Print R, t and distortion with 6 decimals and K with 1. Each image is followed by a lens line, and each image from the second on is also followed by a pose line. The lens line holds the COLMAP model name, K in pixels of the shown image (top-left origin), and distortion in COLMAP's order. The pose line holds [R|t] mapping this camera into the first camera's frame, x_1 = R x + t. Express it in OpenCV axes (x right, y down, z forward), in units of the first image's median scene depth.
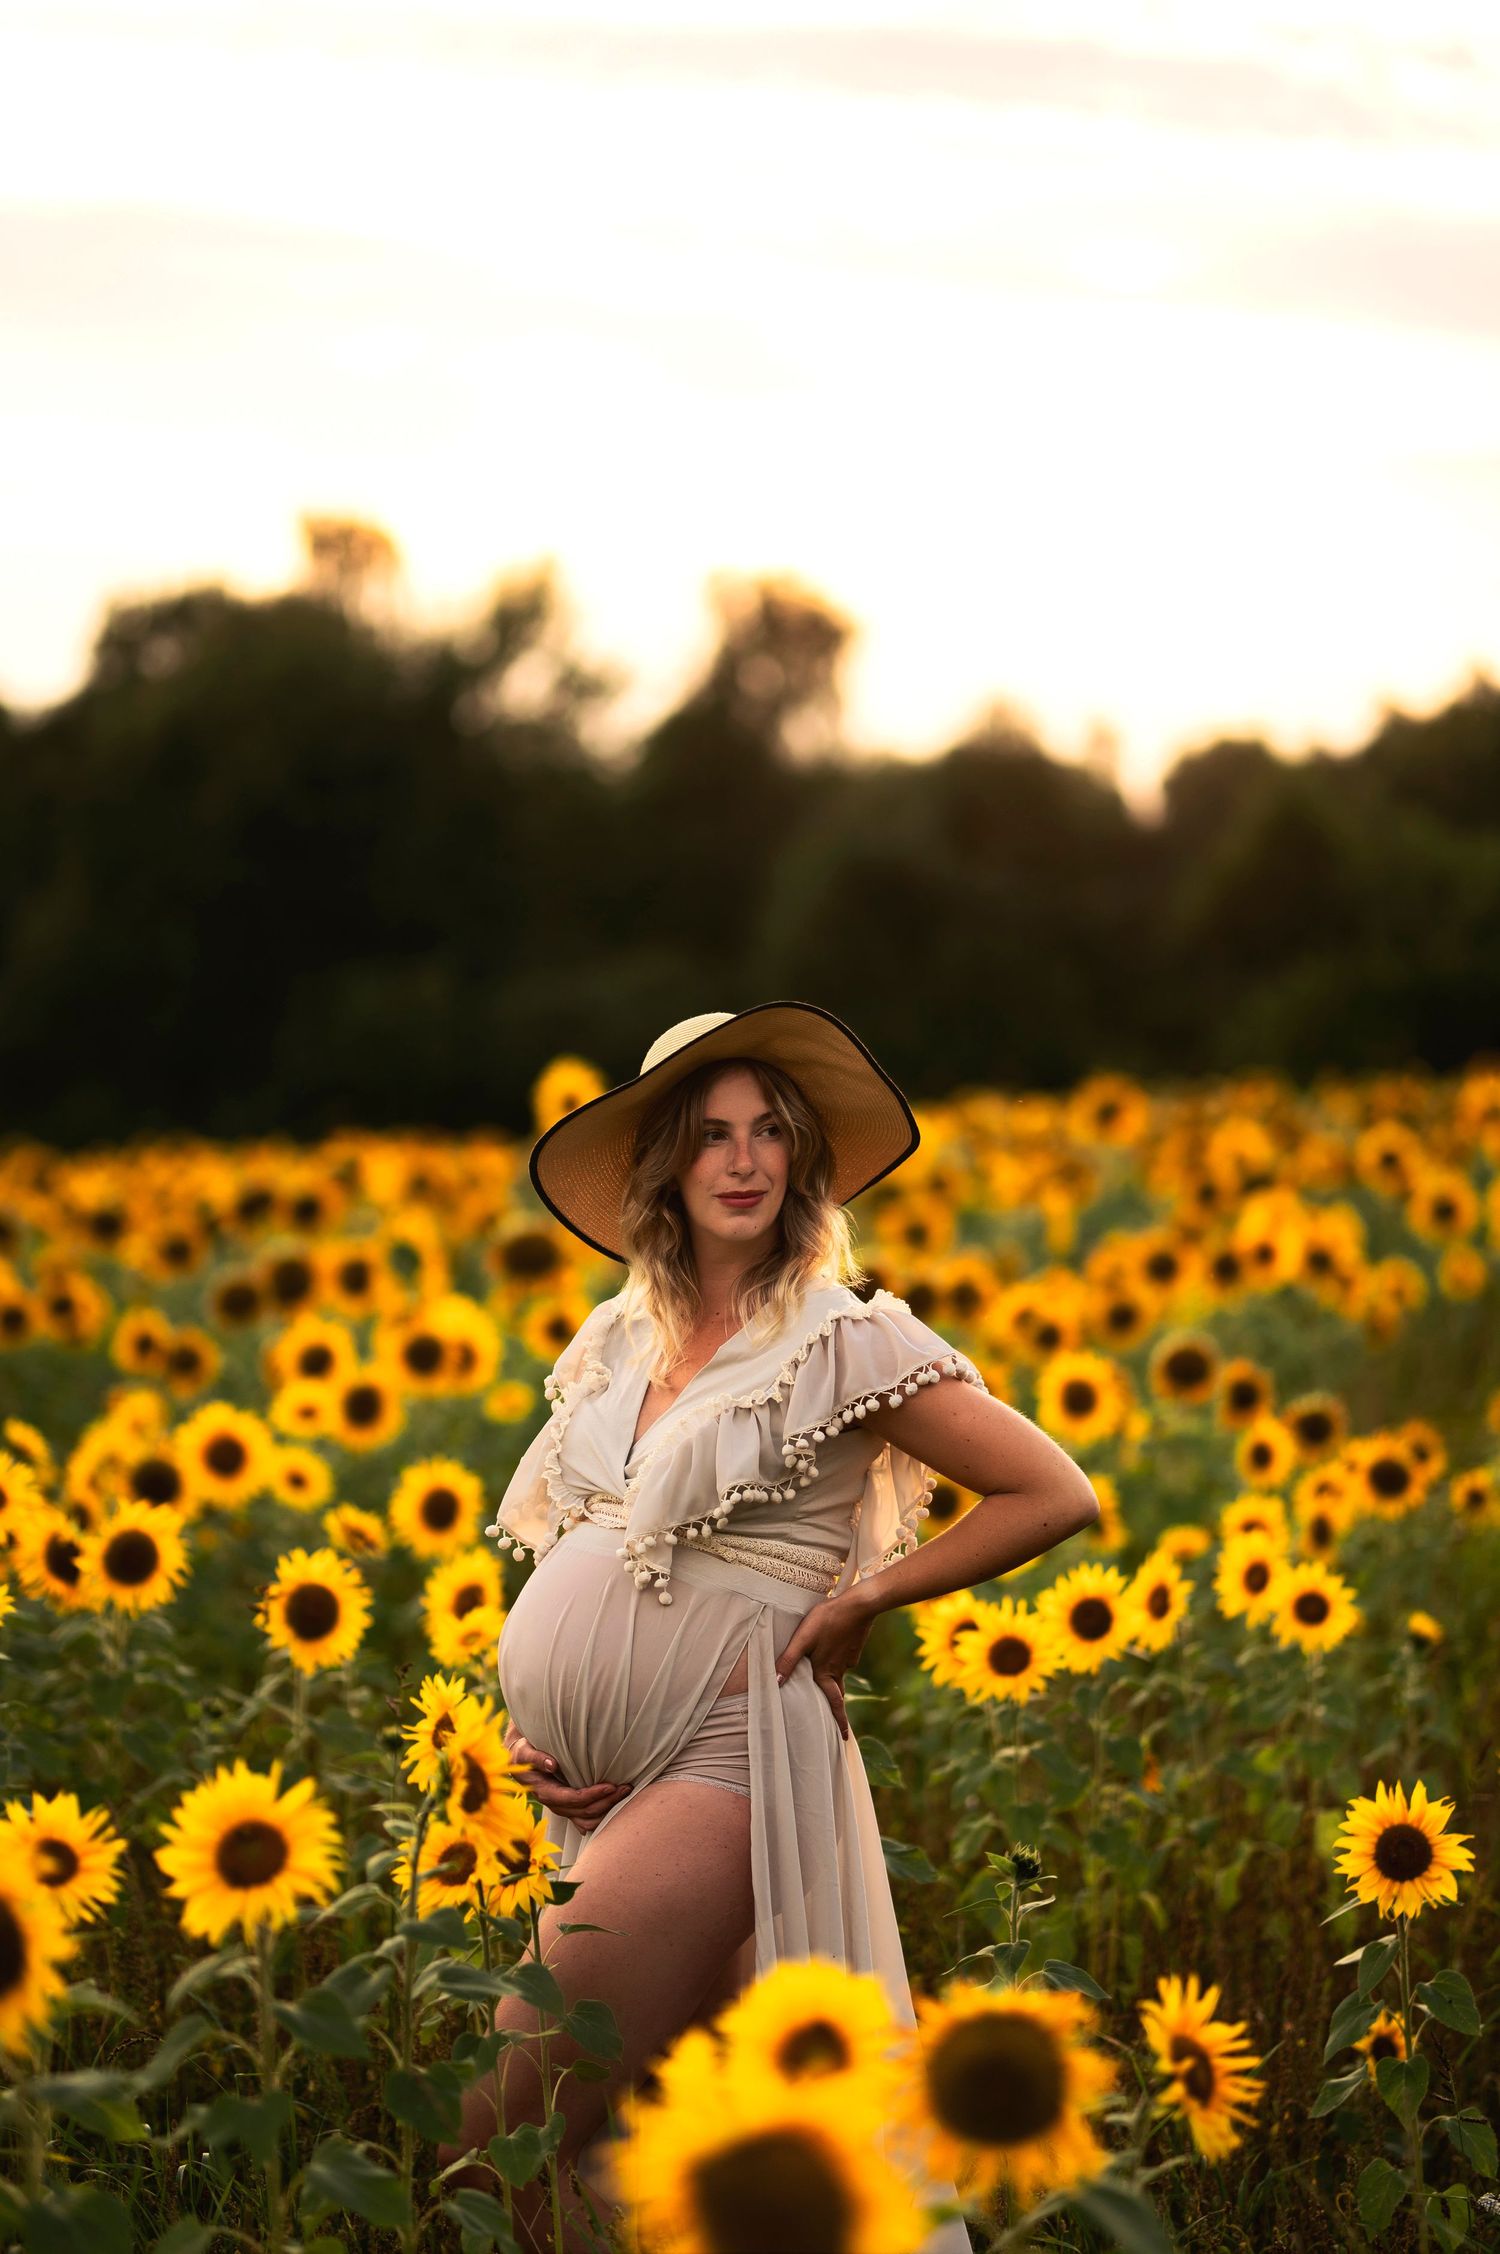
lens RADIAL K [[5339.6, 0, 728.2], [0, 5339.6, 1106.0], [0, 0, 1]] dist [-0.019212, 0.000000]
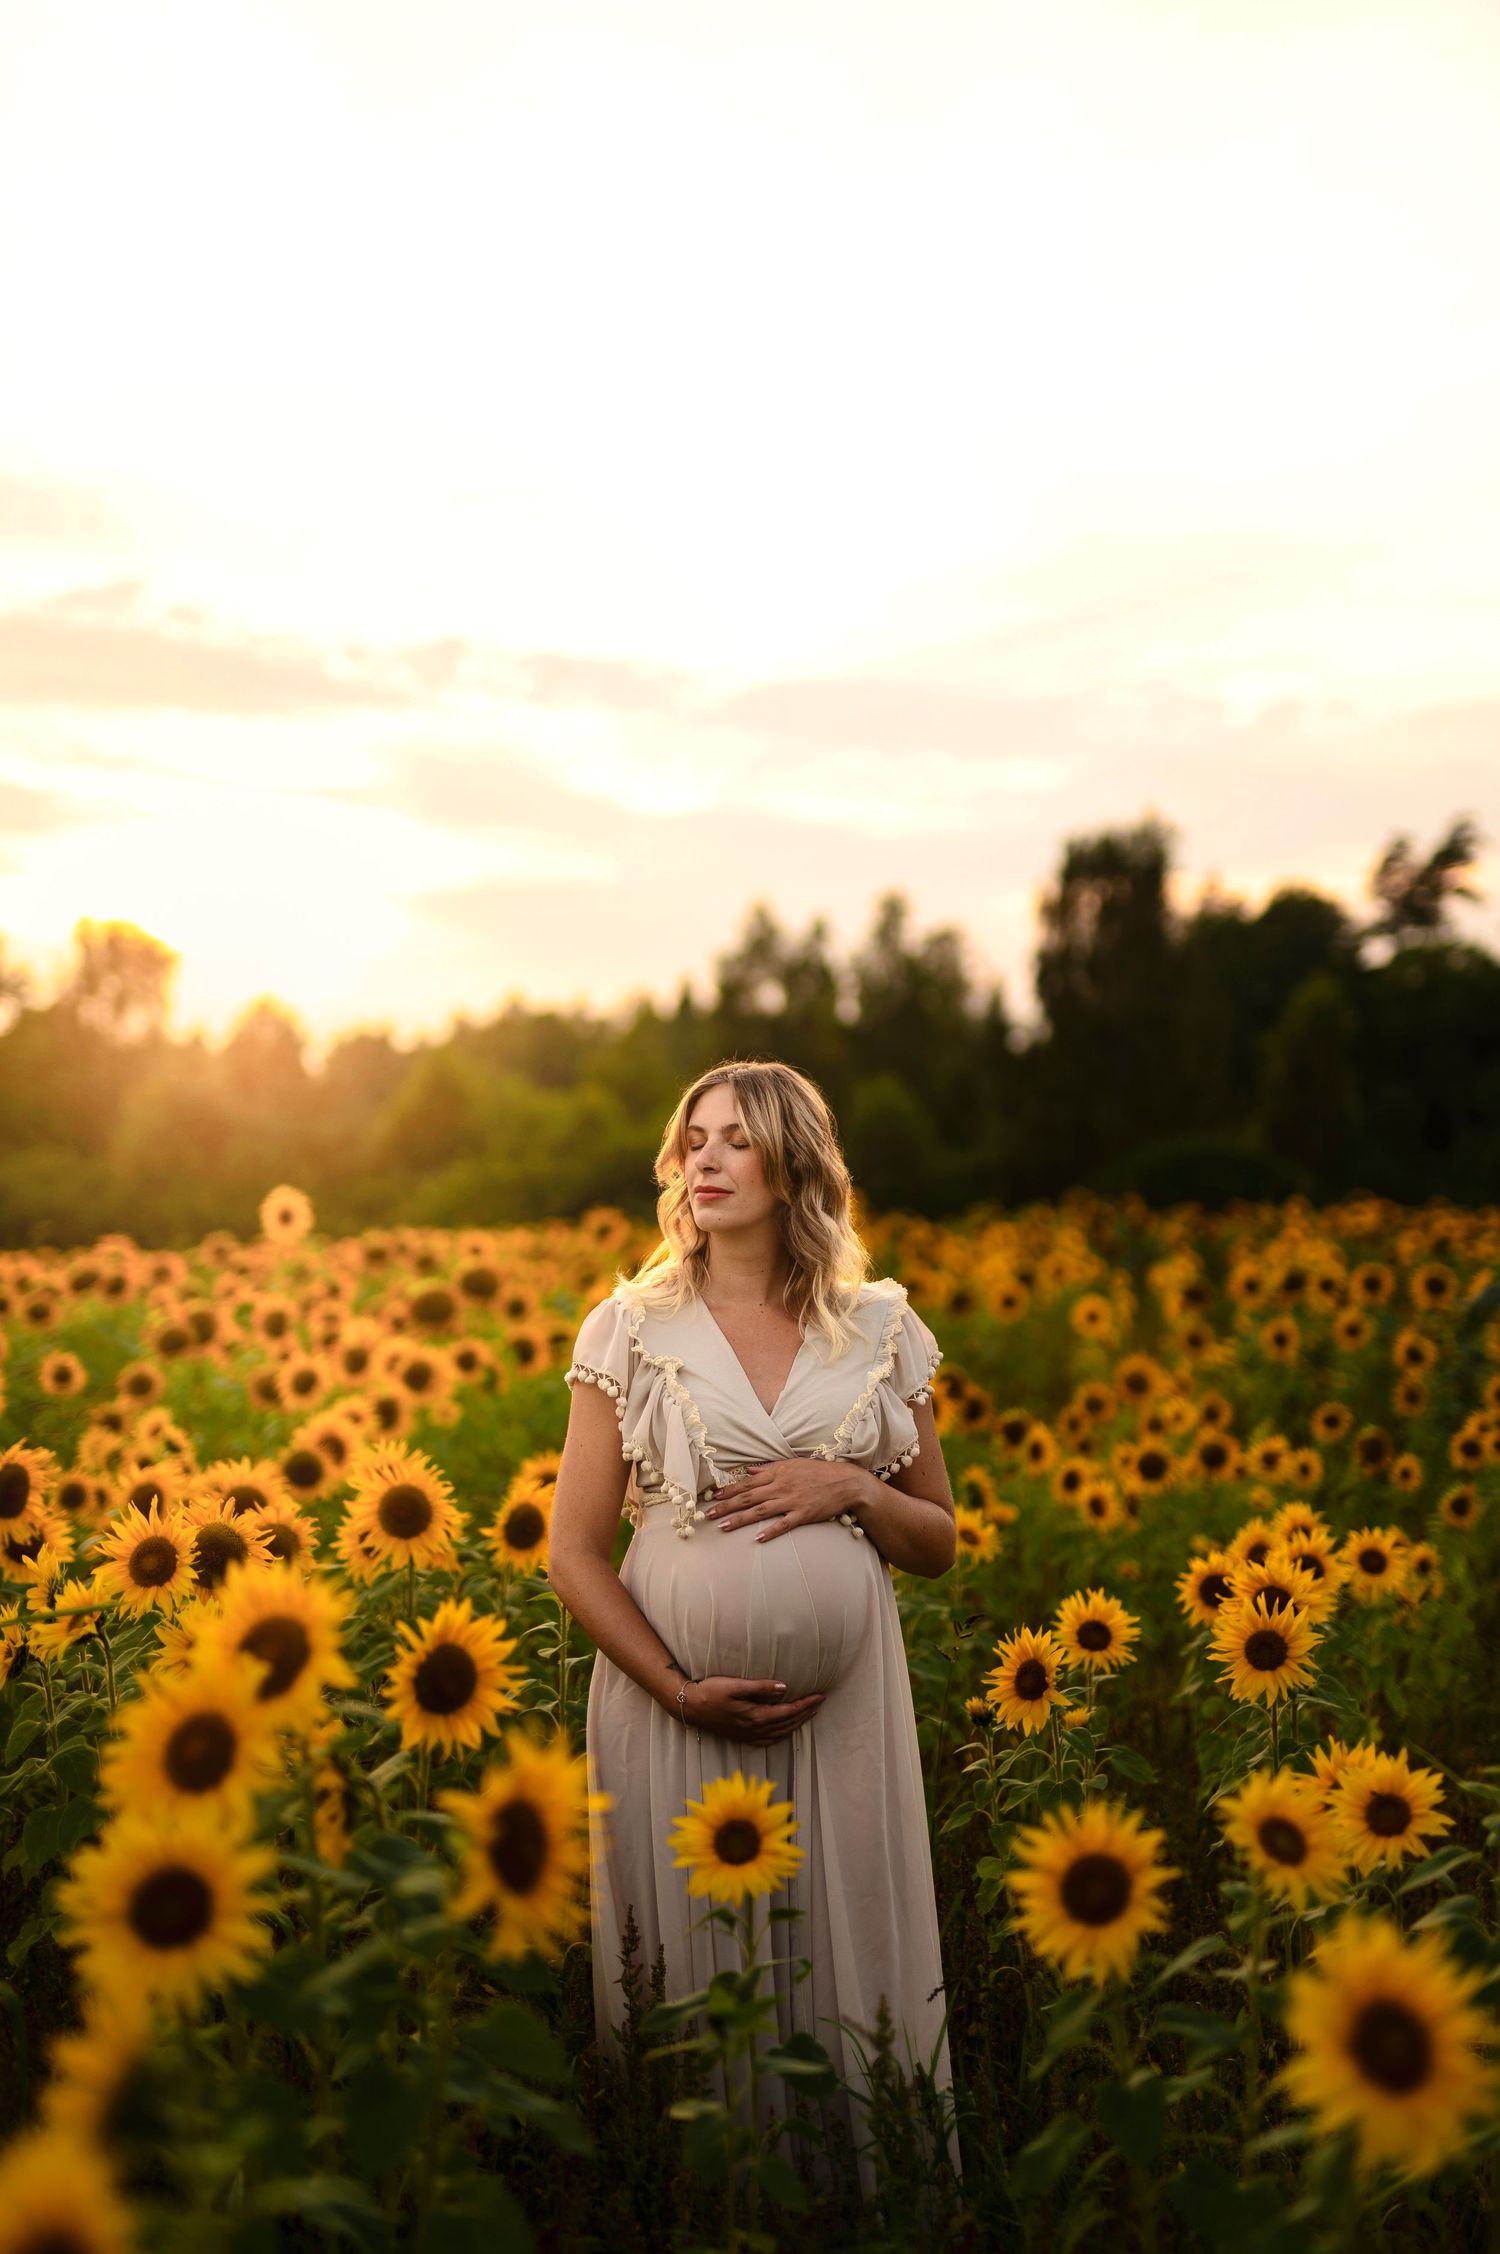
lens RADIAL K [[3157.5, 0, 742.5], [0, 3157.5, 1127.9], [0, 0, 1]] dist [-0.000704, 0.000000]
pose [[0.975095, 0.023435, 0.220545, -0.220305], [-0.014247, 0.998966, -0.043163, 0.024791], [-0.221328, 0.038946, 0.974421, 0.291239]]
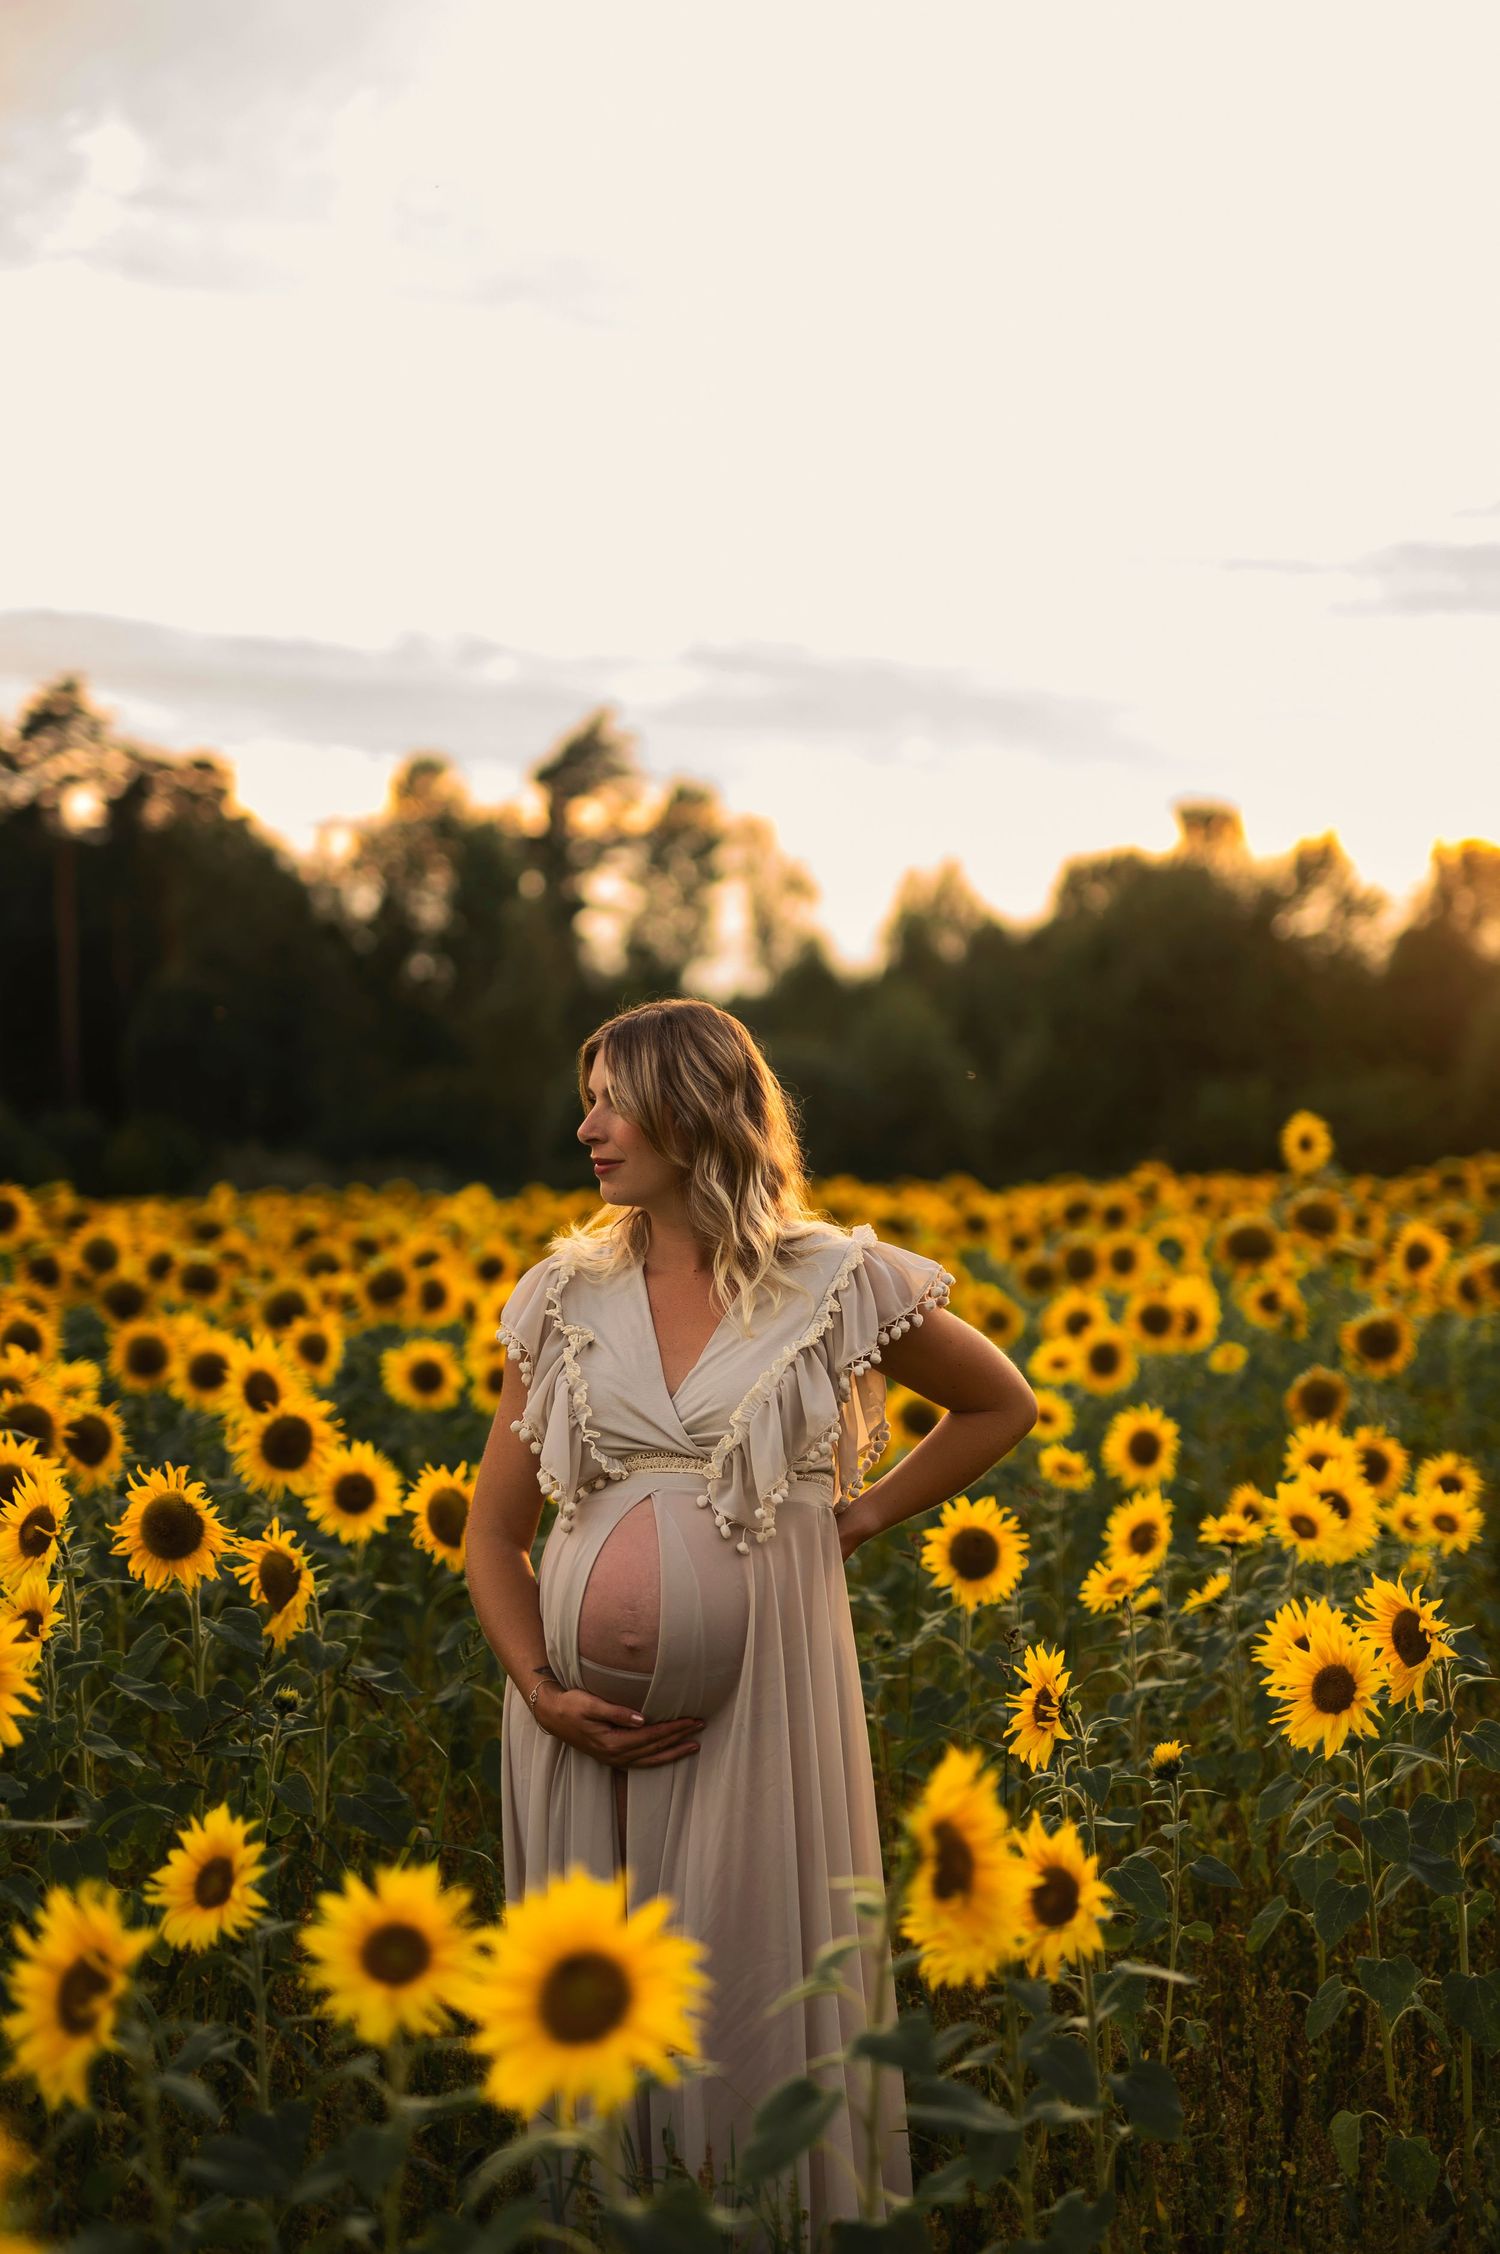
lens RADIAL K [[3157.5, 0, 766.6], [0, 3157.5, 1129.0], [0, 0, 1]] dist [-0.000704, 0.000000]
pose [[0.977481, 0.005293, -0.210957, 0.015700], [-0.007982, 0.999897, -0.011901, 0.015392], [0.210873, 0.013317, 0.977423, 0.347555]]
